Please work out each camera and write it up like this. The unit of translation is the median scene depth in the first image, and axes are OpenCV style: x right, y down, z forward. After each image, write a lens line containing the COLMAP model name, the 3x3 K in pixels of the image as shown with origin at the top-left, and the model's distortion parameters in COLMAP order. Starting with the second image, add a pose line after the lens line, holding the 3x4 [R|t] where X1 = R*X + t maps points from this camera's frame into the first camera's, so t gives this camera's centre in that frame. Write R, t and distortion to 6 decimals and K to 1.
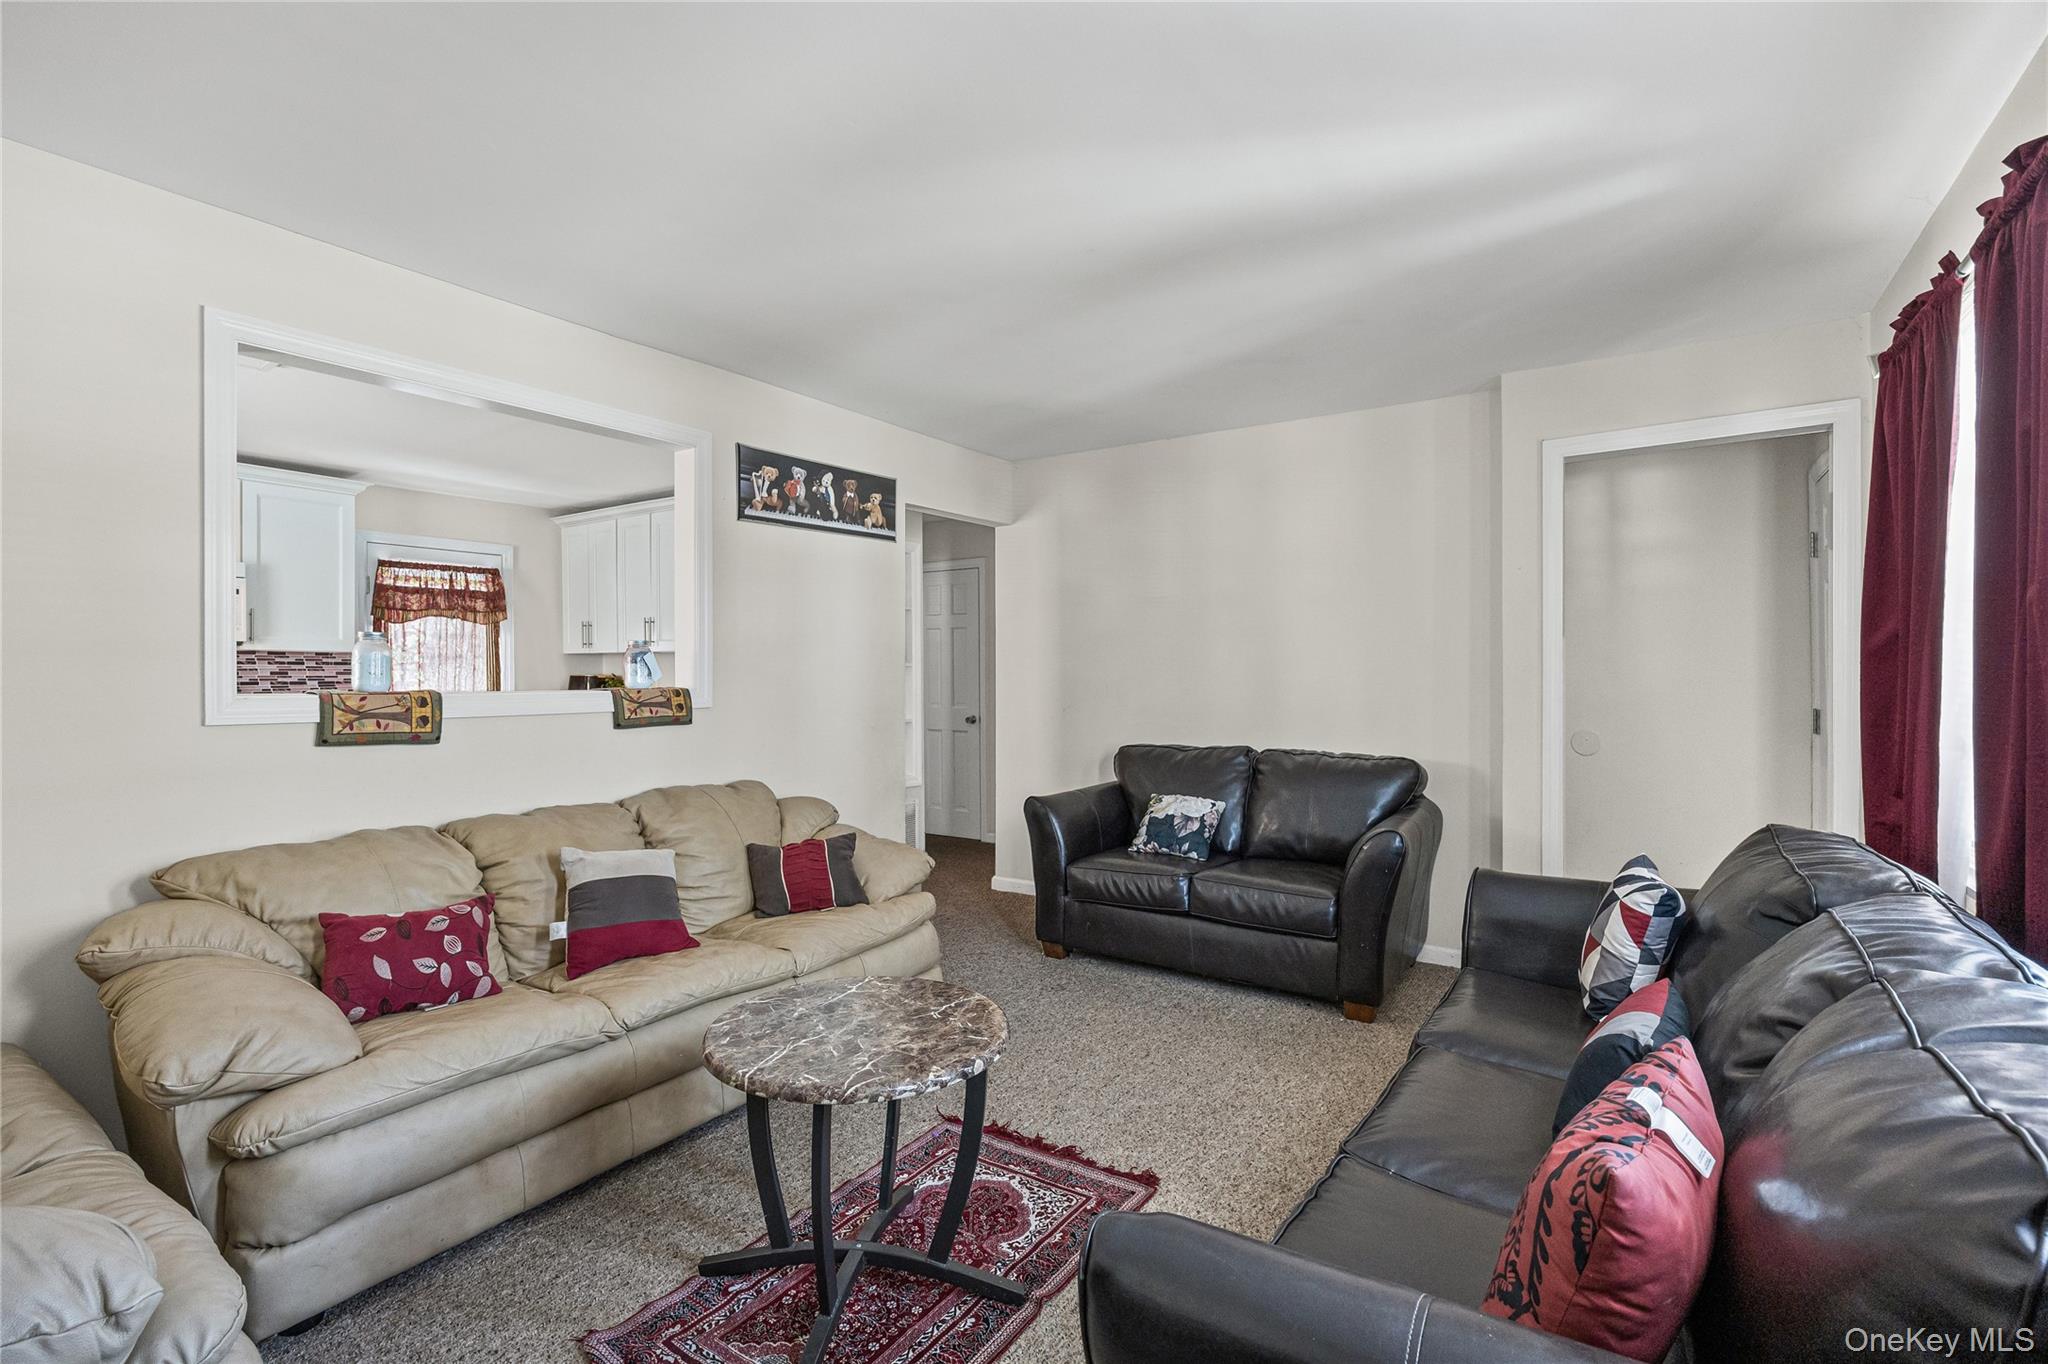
lens RADIAL K [[949.8, 0, 1023.8], [0, 949.8, 676.5], [0, 0, 1]] dist [-0.000058, 0.000000]
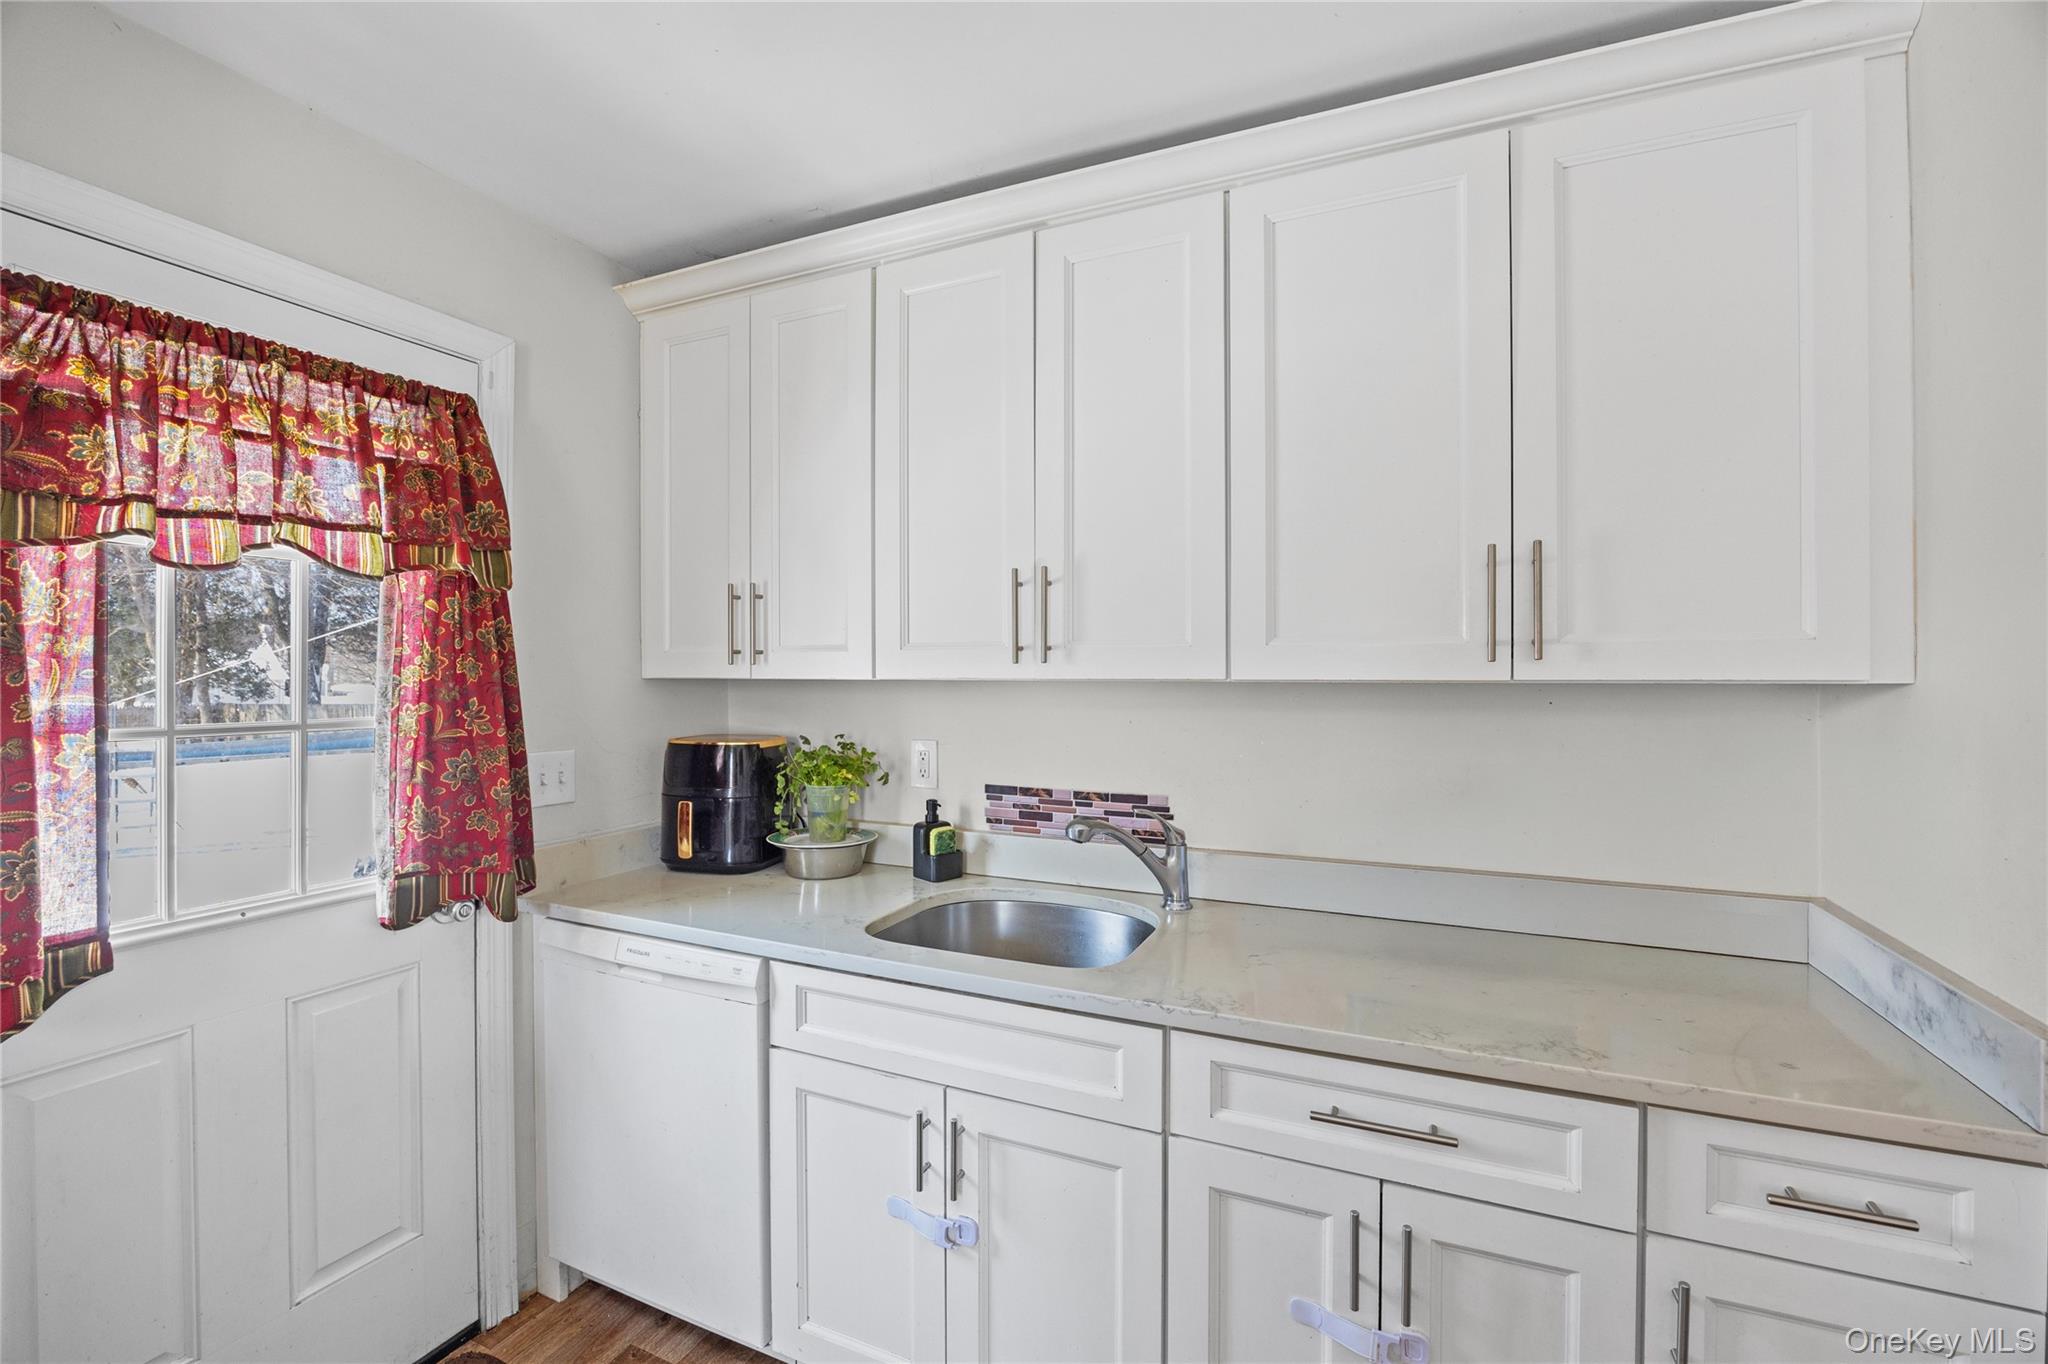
lens RADIAL K [[883.8, 0, 1031.5], [0, 883.8, 674.0], [0, 0, 1]] dist [-0.028346, -0.000105]
pose [[0.983537, -0.003336, 0.180676, -0.485145], [0.004577, 0.999969, -0.006455, -0.028172], [-0.180648, 0.007176, 0.983522, 0.789788]]
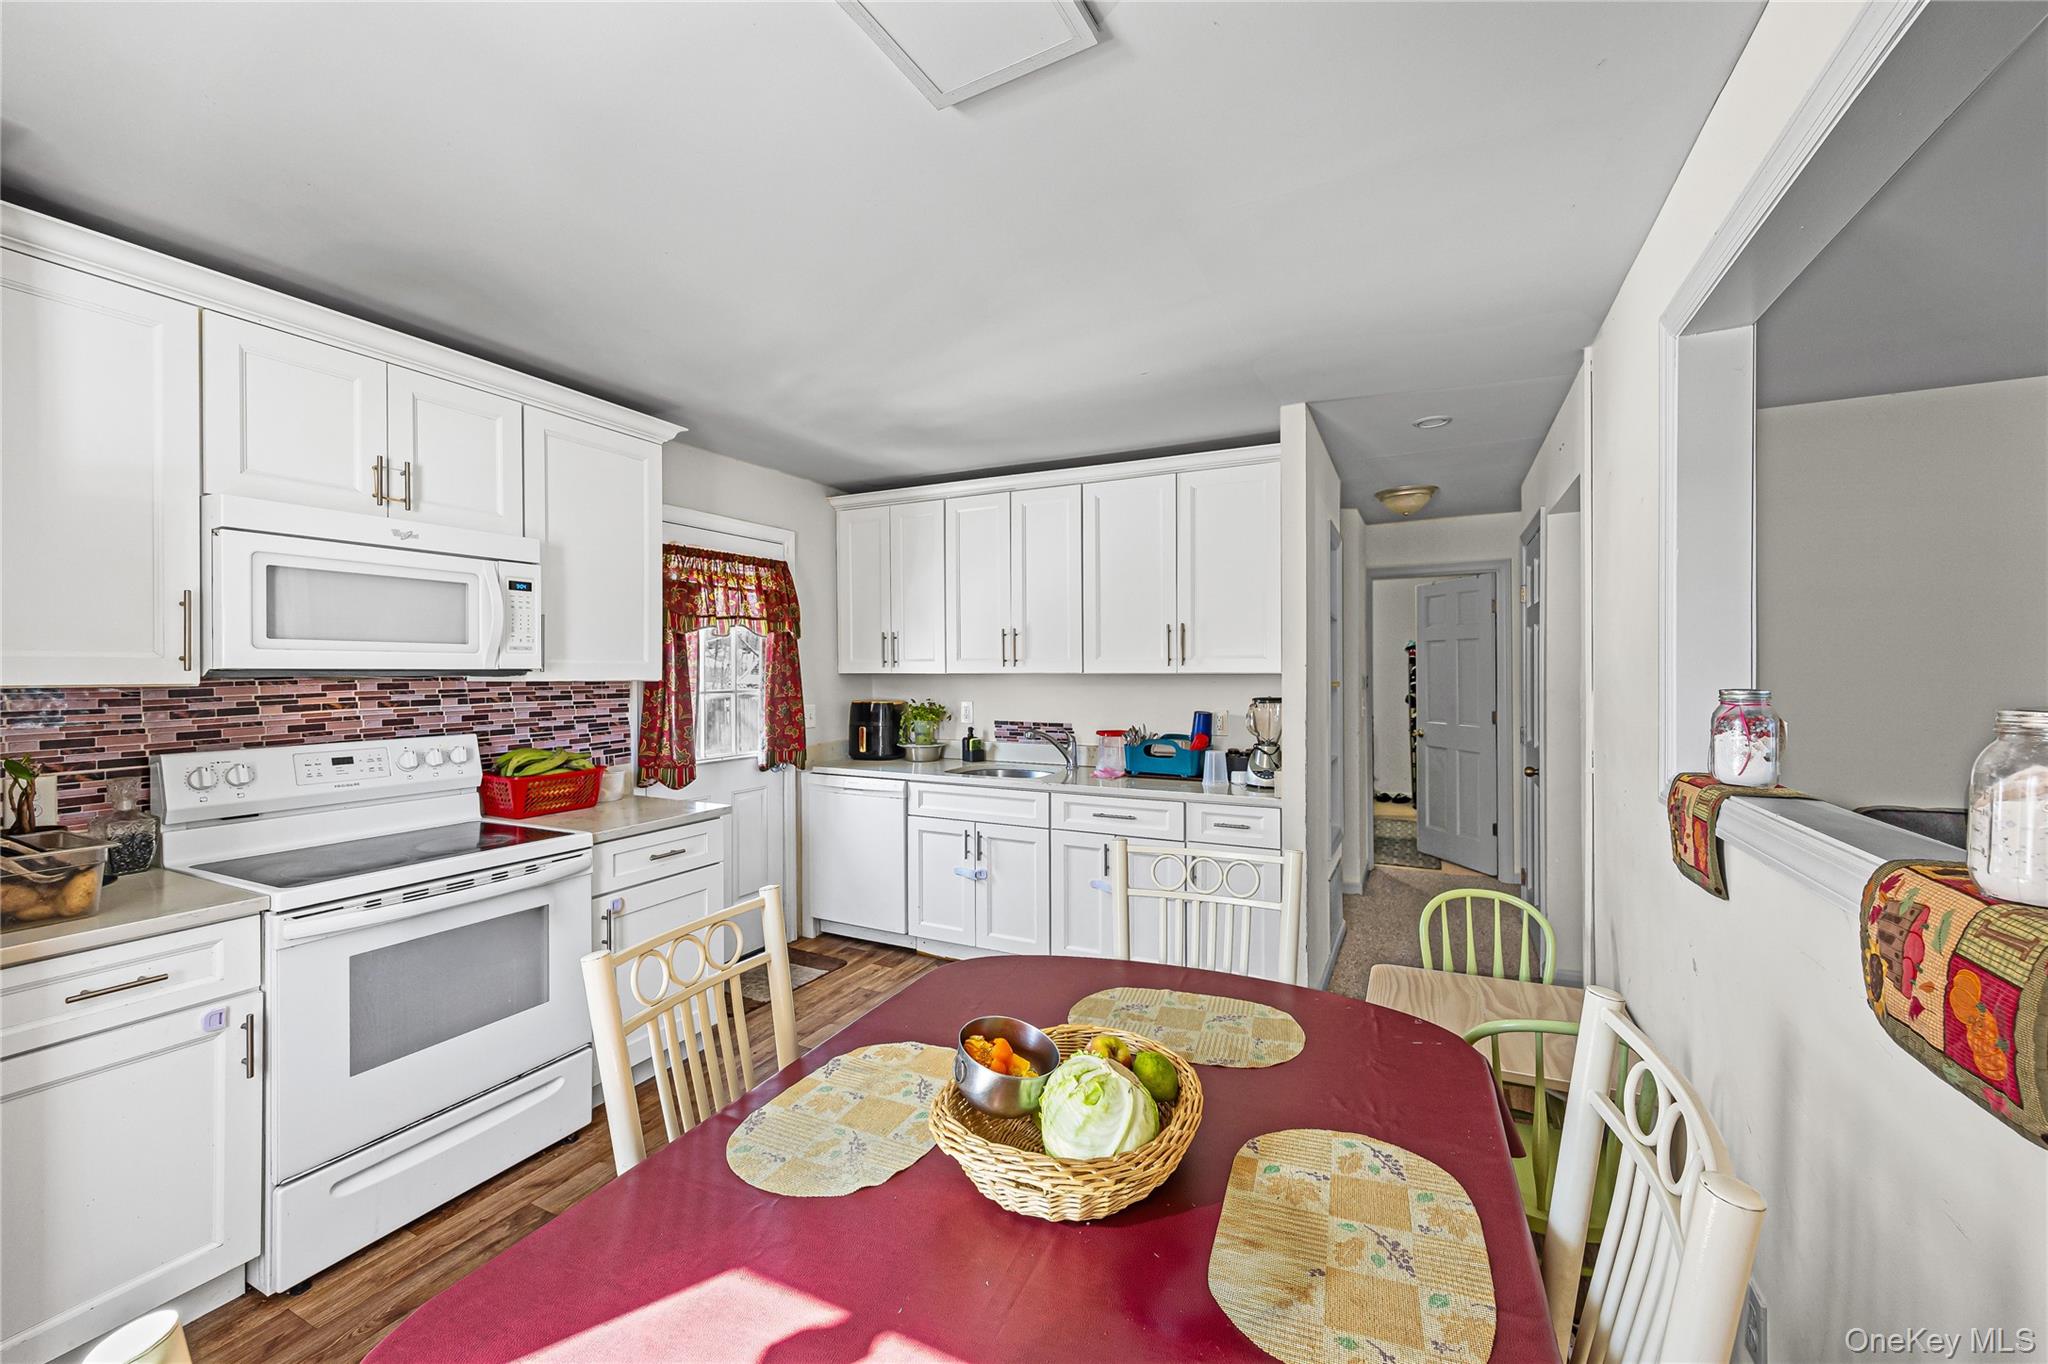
lens RADIAL K [[811.3, 0, 1021.4], [0, 811.3, 671.6], [0, 0, 1]] dist [0.001720, 0.000050]
pose [[0.991550, -0.007598, 0.129505, -0.510818], [0.008255, 0.999956, -0.004538, -0.026258], [-0.129465, 0.005568, 0.991568, 0.392893]]
